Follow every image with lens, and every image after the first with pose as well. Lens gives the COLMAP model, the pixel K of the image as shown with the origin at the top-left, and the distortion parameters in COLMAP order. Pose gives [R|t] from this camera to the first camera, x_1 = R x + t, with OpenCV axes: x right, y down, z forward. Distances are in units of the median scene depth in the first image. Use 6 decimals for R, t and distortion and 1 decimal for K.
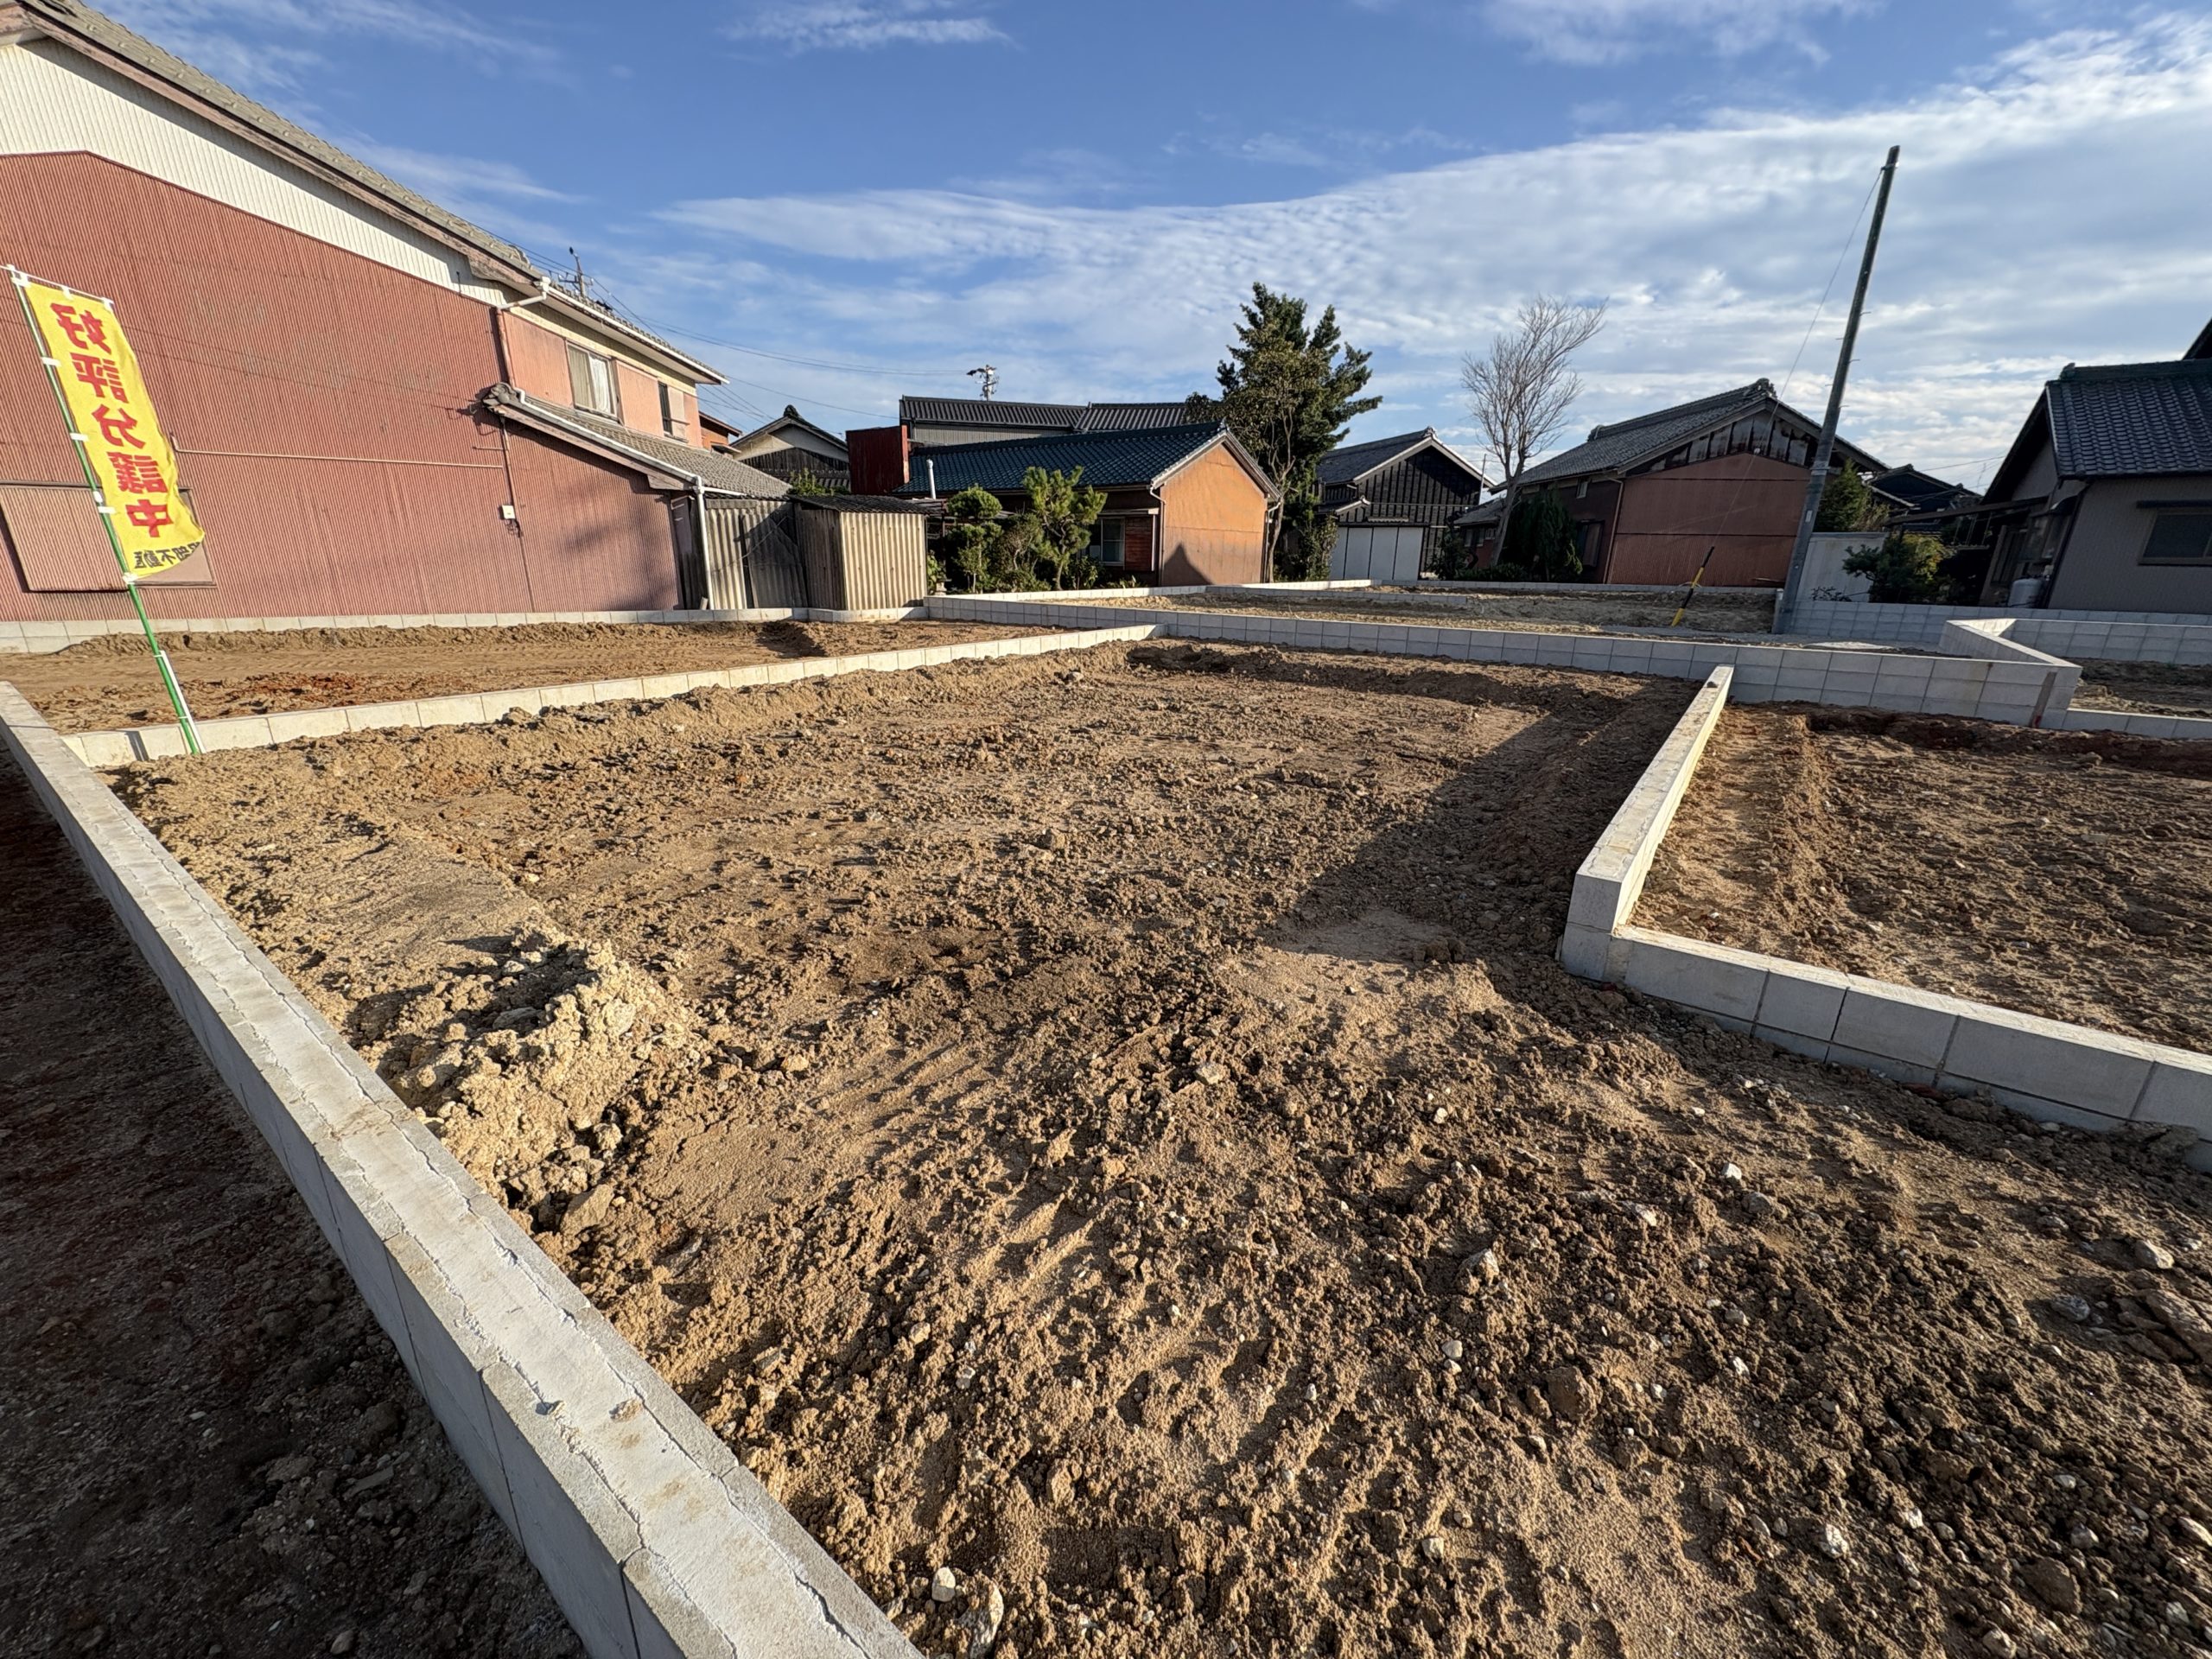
lens RADIAL K [[876.1, 0, 1102.8], [0, 876.1, 827.3], [0, 0, 1]] dist [0.000806, 0.000297]
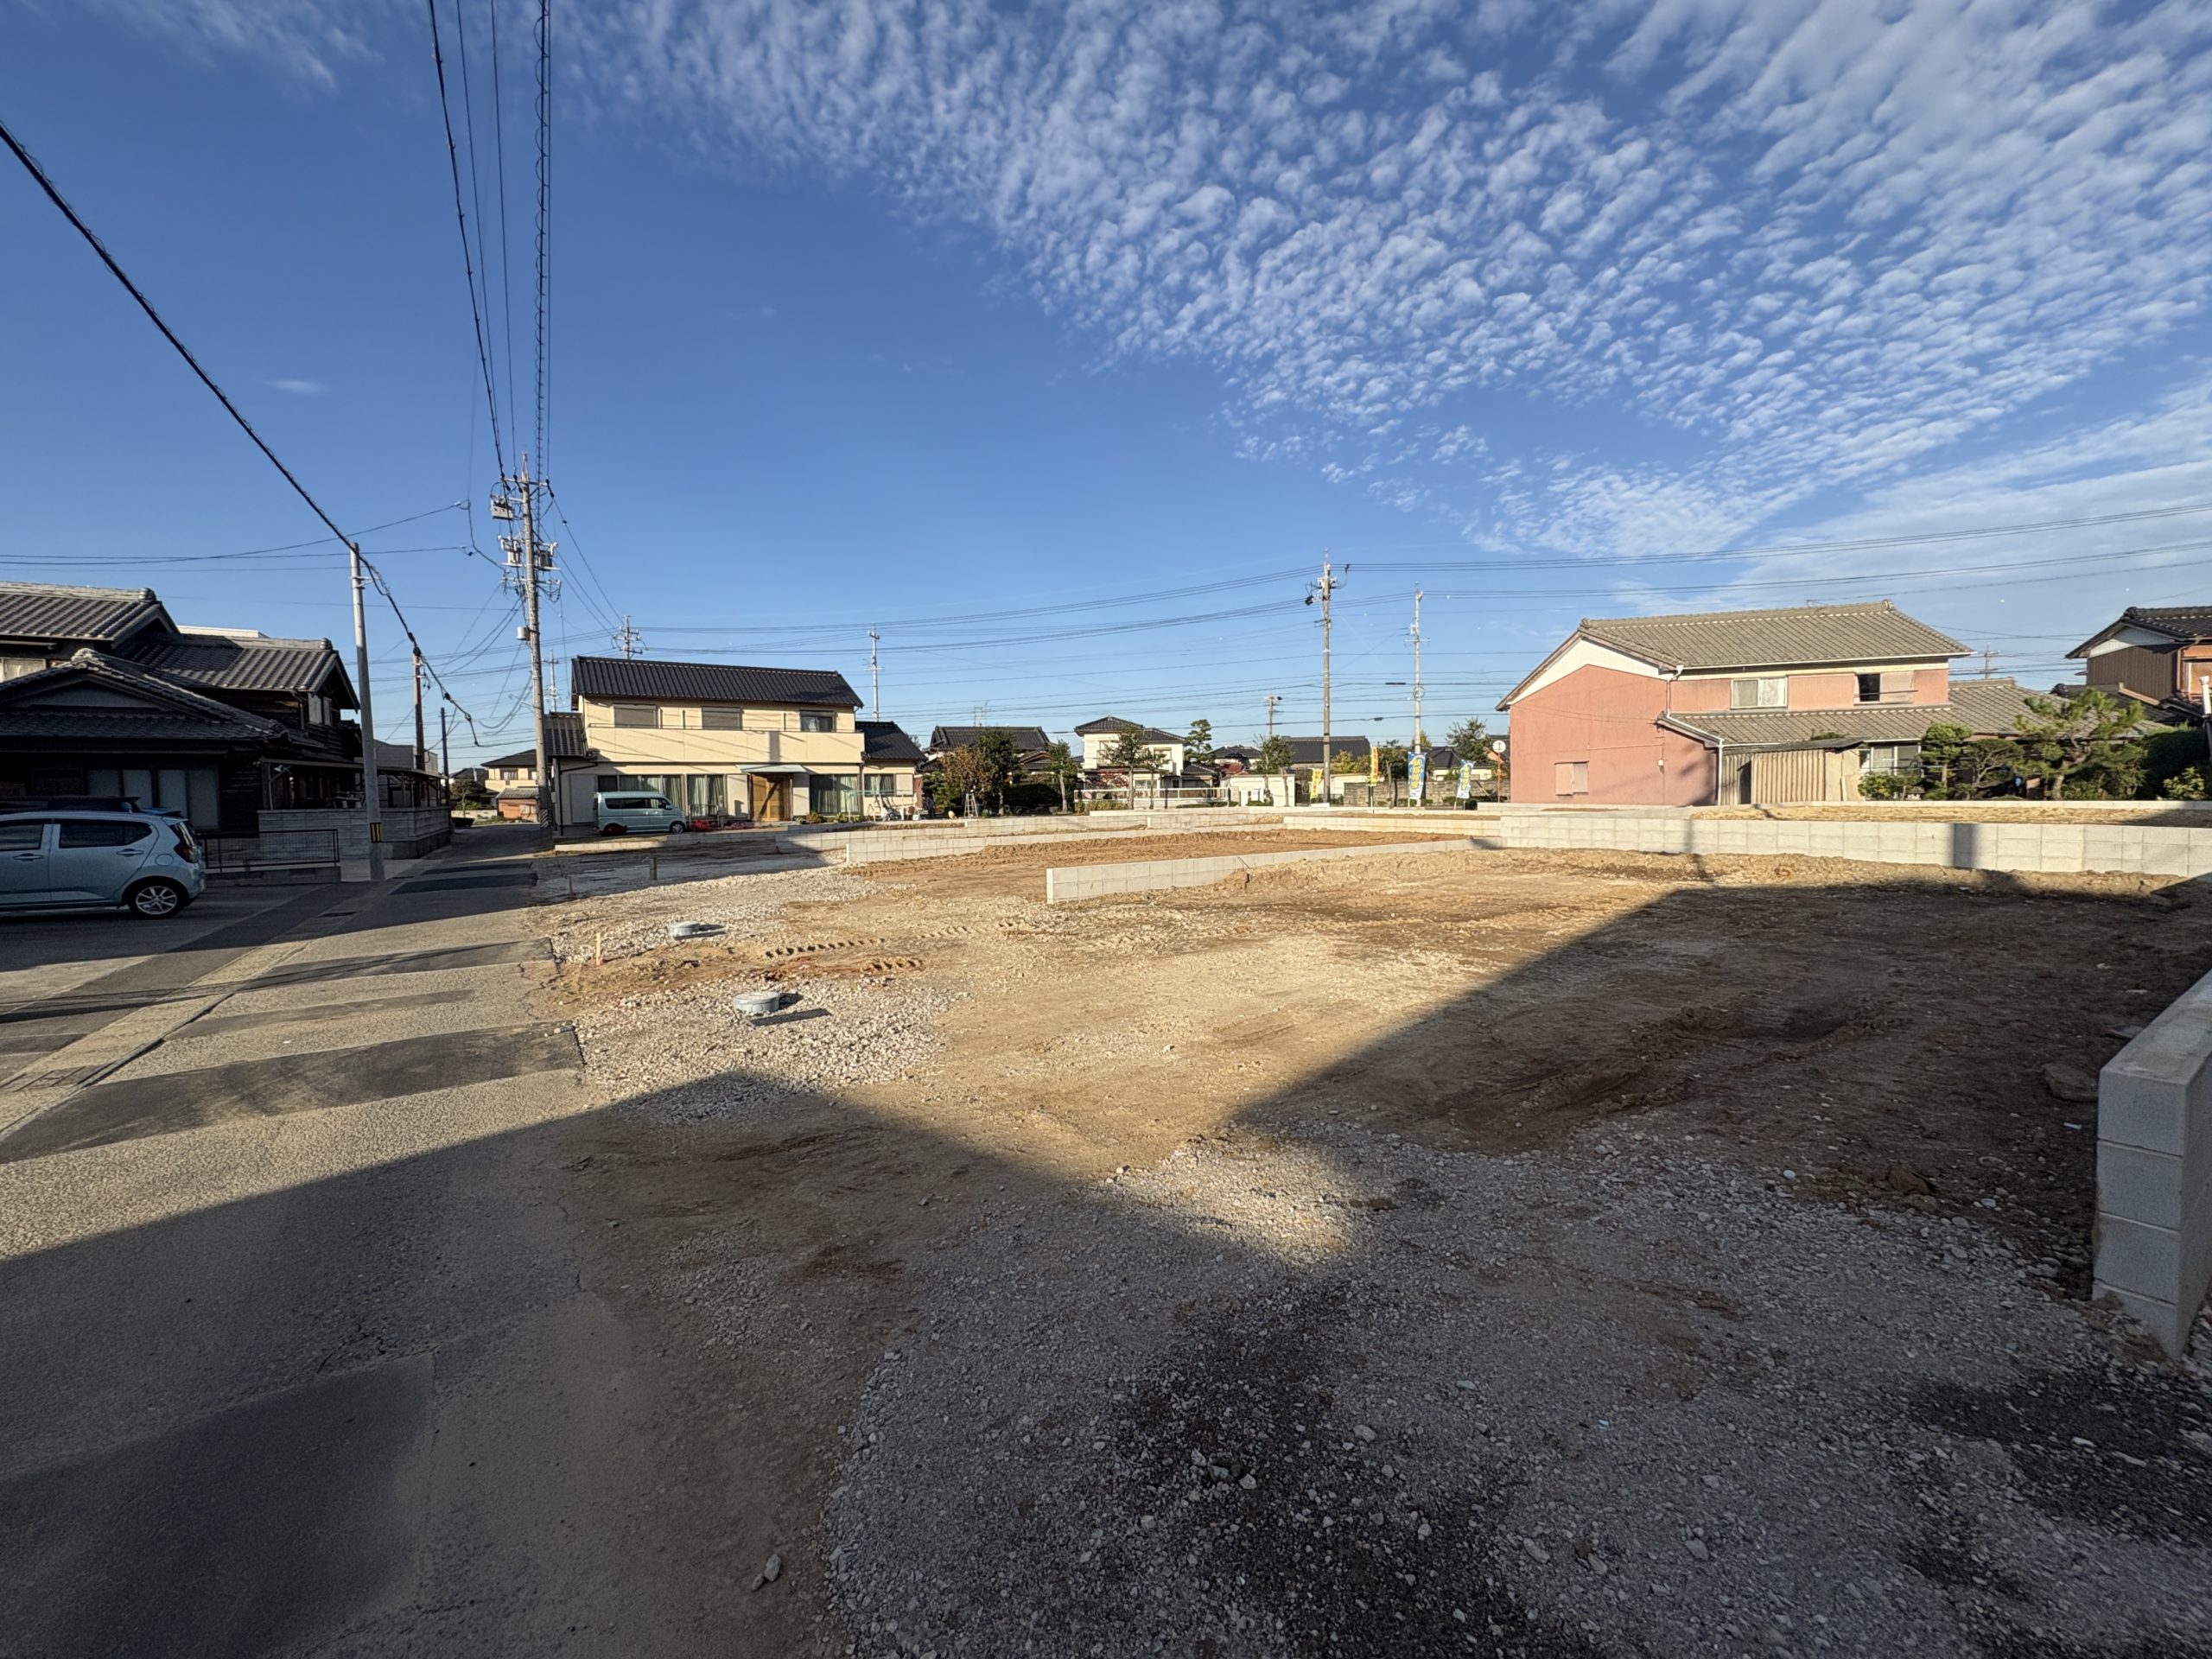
lens RADIAL K [[876.1, 0, 1102.8], [0, 876.1, 827.3], [0, 0, 1]] dist [0.000806, 0.000297]
pose [[-0.333554, 0.031064, -0.942219, 5.101428], [-0.272698, 0.953550, 0.127975, -0.248990], [0.902429, 0.299628, -0.309590, 1.165243]]
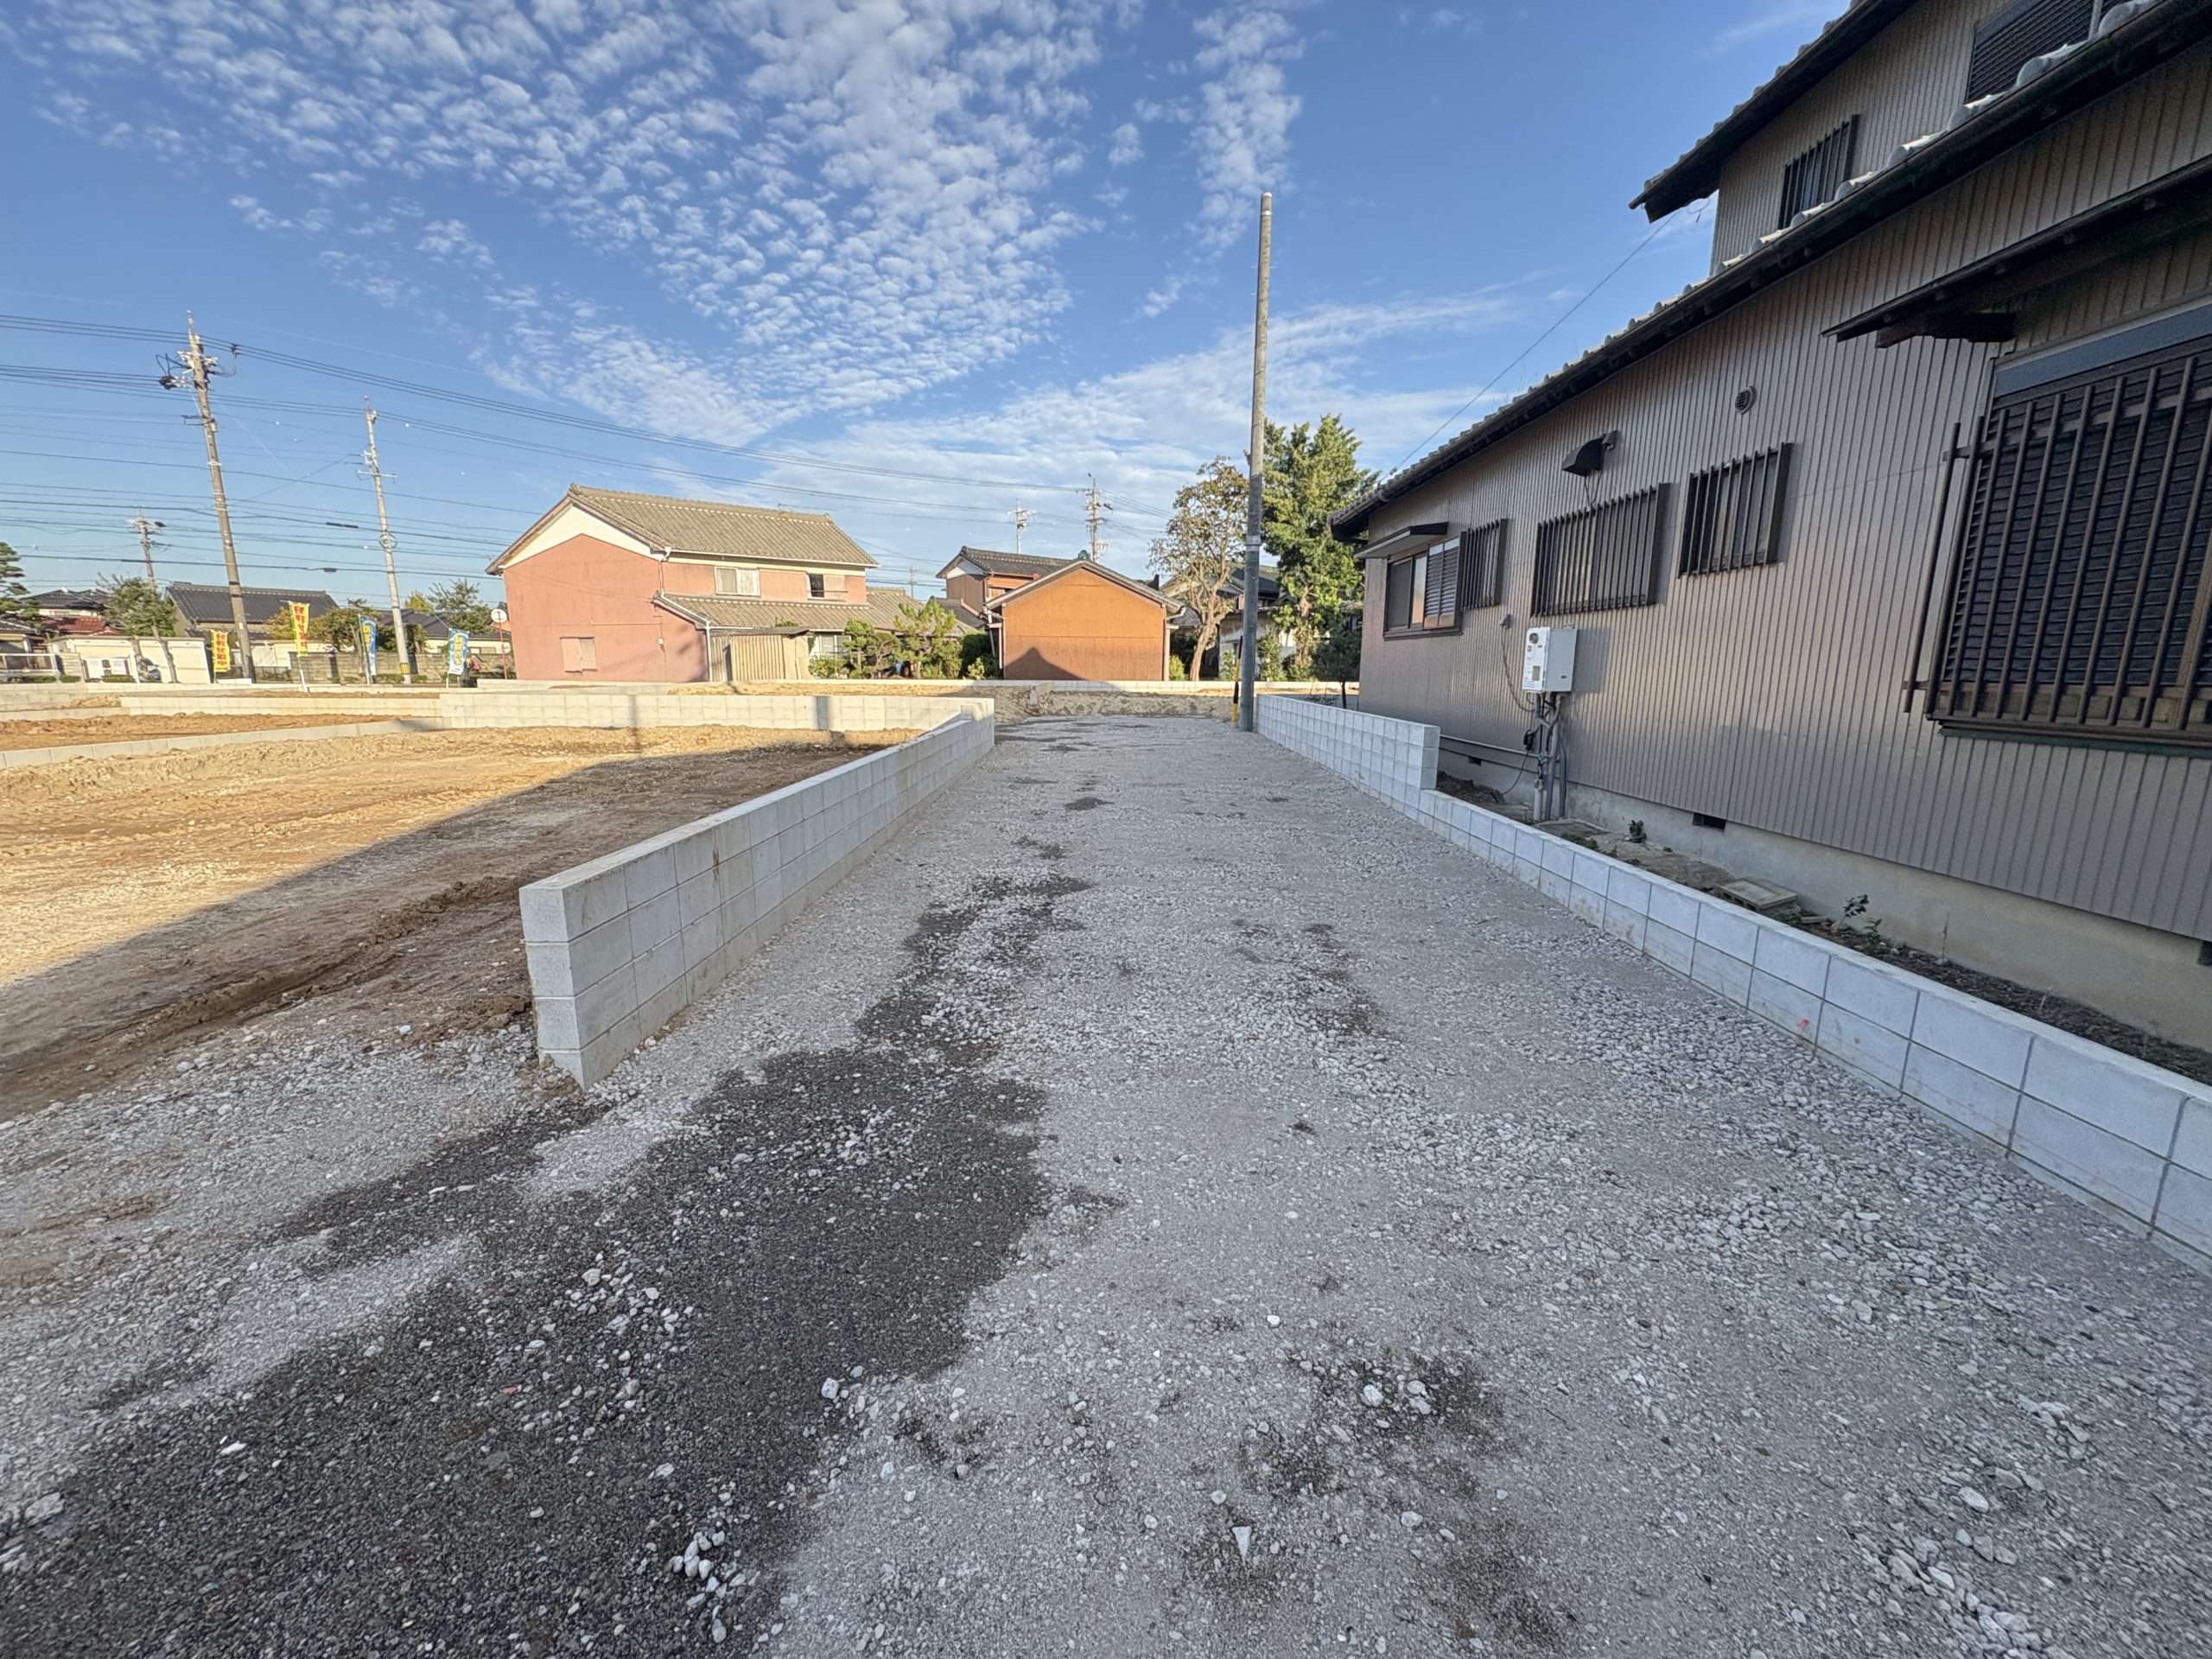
lens RADIAL K [[876.9, 0, 1105.8], [0, 876.9, 821.7], [0, 0, 1]] dist [-0.000579, -0.000030]
pose [[0.601165, 0.132056, -0.788138, 5.168712], [-0.239433, 0.970707, -0.019985, -0.330158], [0.762412, 0.200720, 0.615174, 1.454738]]
